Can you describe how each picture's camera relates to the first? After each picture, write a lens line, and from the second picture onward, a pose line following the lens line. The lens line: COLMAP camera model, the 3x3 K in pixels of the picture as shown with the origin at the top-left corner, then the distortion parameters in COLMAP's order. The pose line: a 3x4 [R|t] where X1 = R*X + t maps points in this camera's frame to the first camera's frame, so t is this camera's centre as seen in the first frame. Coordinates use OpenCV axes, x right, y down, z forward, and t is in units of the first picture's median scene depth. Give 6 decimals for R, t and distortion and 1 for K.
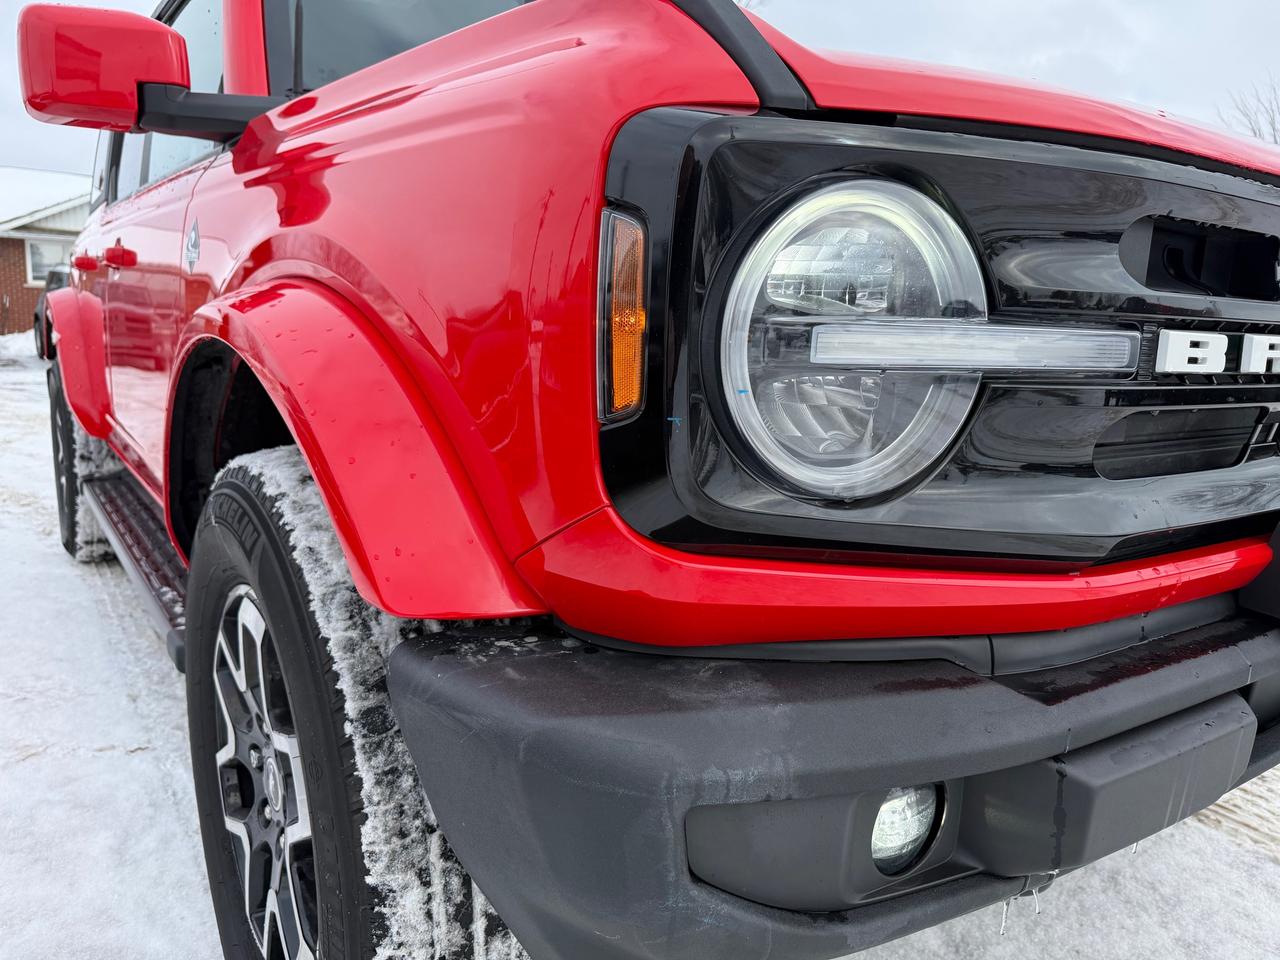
lens RADIAL K [[948.6, 0, 640.0], [0, 948.6, 480.0], [0, 0, 1]] dist [-0.109405, 0.082245]
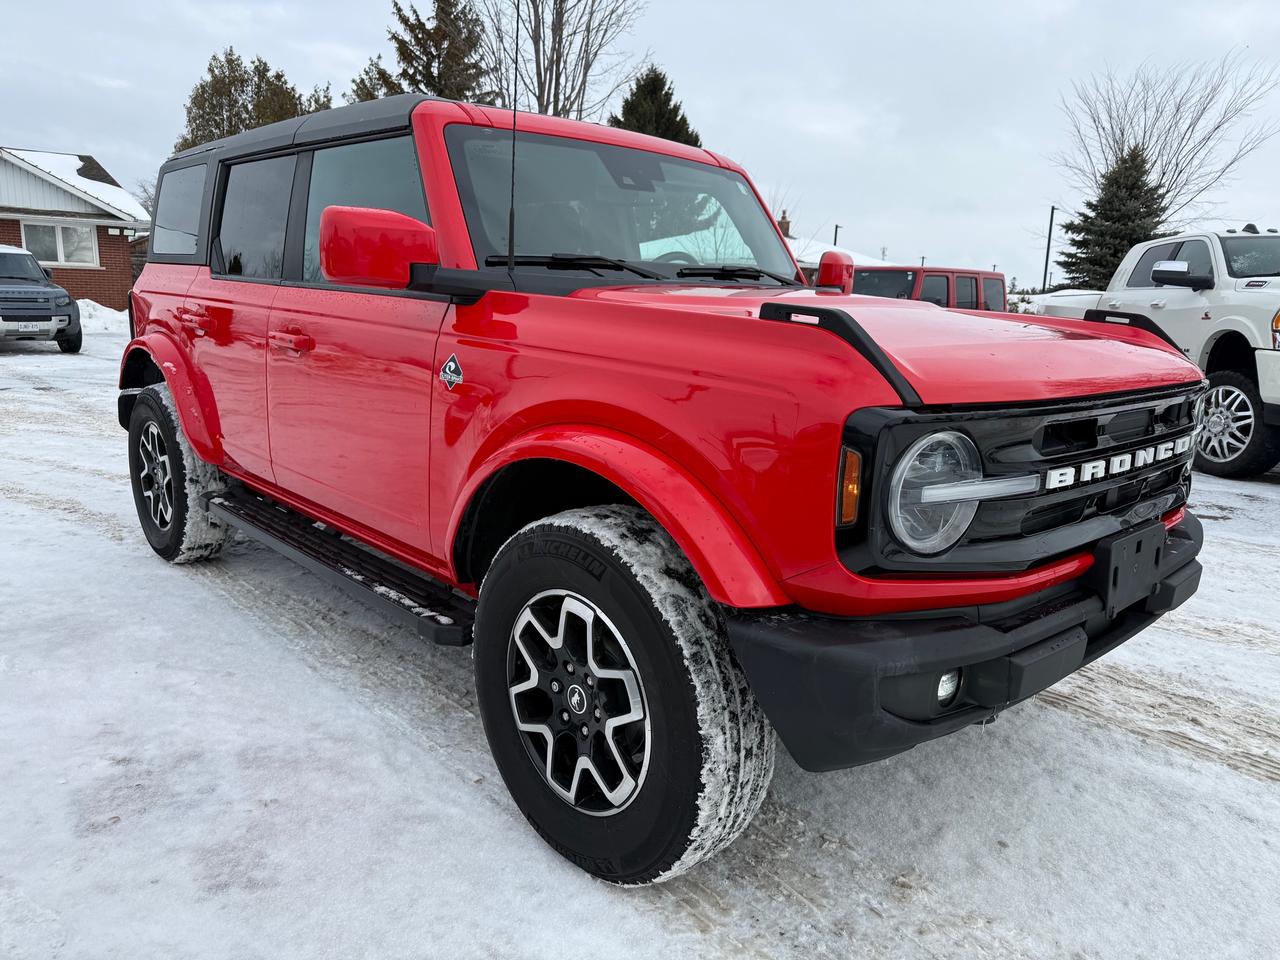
lens RADIAL K [[969.4, 0, 639.3], [0, 969.4, 491.2], [0, 0, 1]] dist [0.000874, -0.031415]
pose [[0.987683, -0.032623, 0.153032, -0.750157], [0.022774, 0.997581, 0.065679, -0.269849], [-0.154805, -0.061385, 0.986036, -1.131873]]
